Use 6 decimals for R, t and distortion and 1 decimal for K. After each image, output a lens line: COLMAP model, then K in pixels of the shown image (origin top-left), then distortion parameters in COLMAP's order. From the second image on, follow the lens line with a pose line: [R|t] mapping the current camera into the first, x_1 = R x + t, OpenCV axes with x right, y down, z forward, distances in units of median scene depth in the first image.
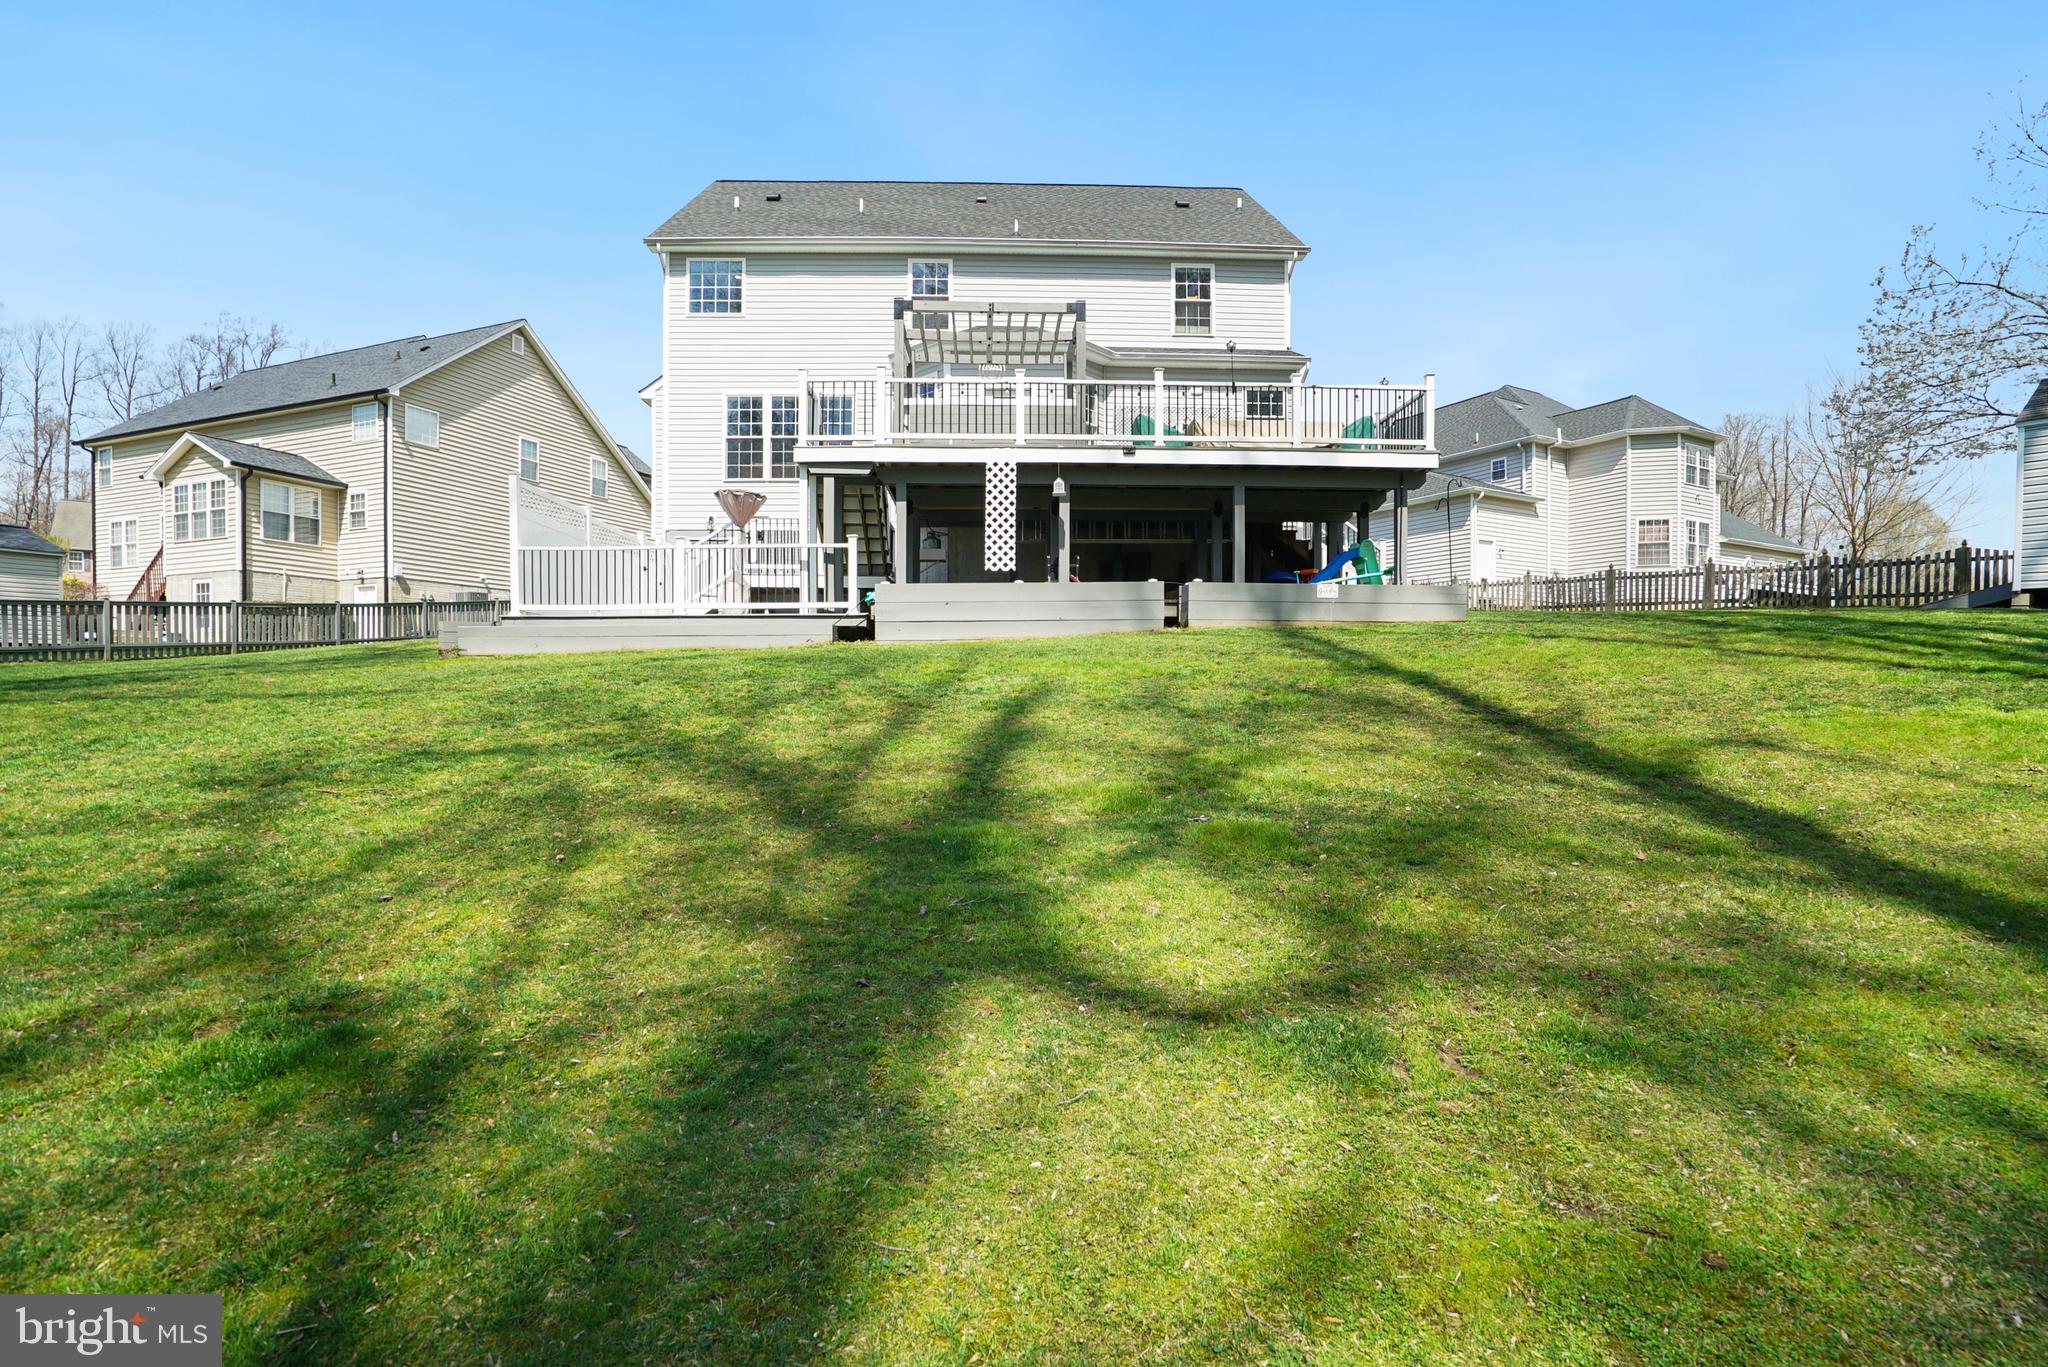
lens RADIAL K [[953.5, 0, 1025.2], [0, 953.5, 668.8], [0, 0, 1]] dist [-0.030458, 0.012102]
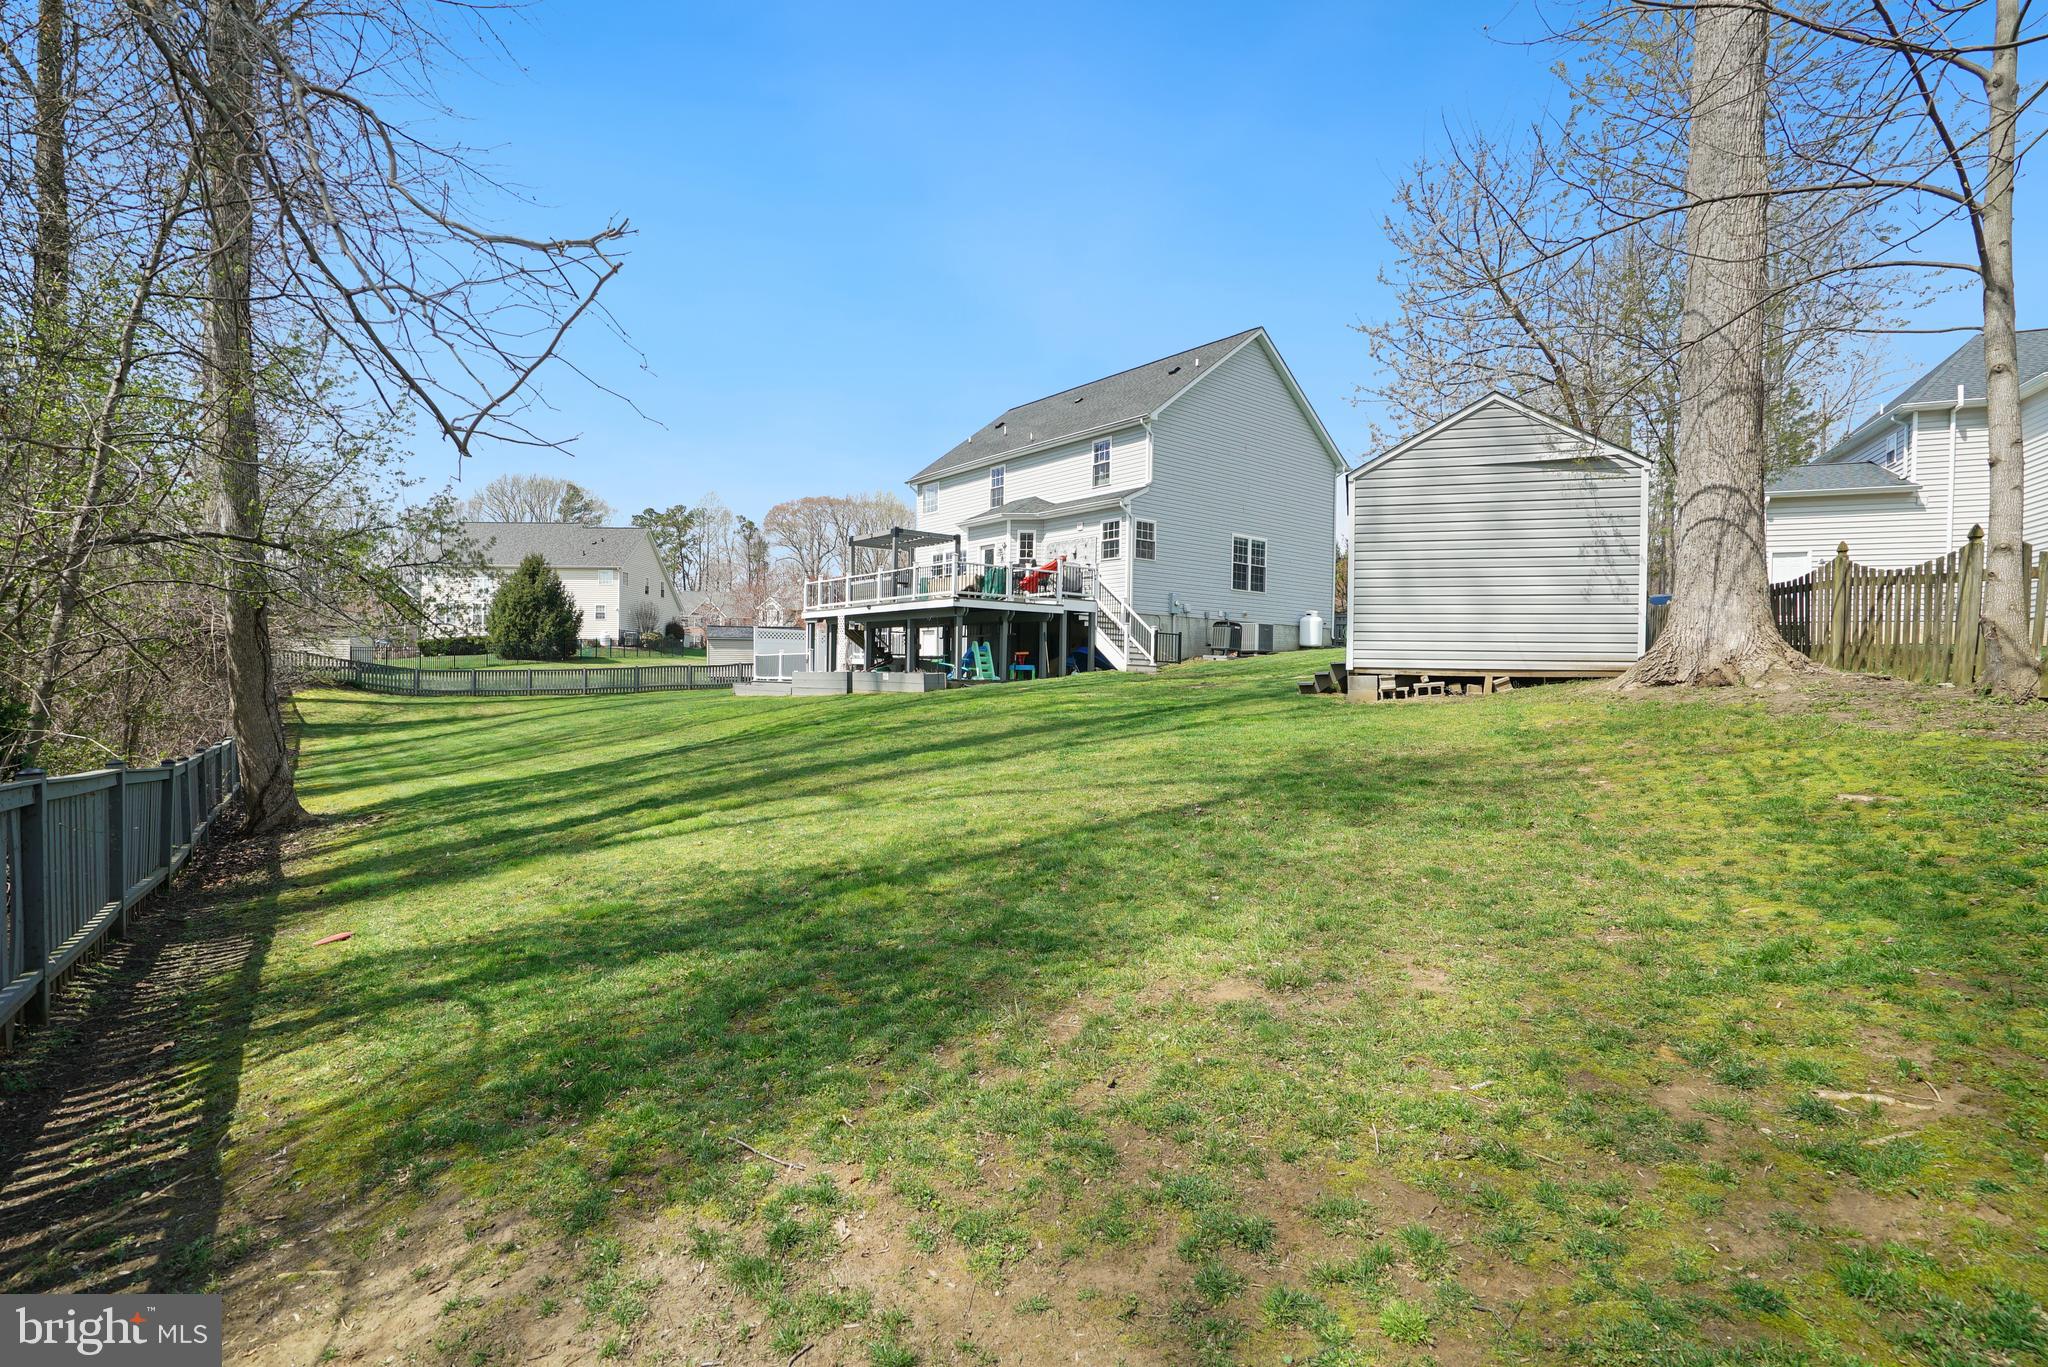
lens RADIAL K [[953.5, 0, 1025.2], [0, 953.5, 668.8], [0, 0, 1]] dist [-0.030458, 0.012102]
pose [[0.612958, -0.001347, -0.790115, 1.310733], [-0.005319, 0.999969, -0.005831, -0.050503], [0.790098, 0.007777, 0.612932, -0.026473]]
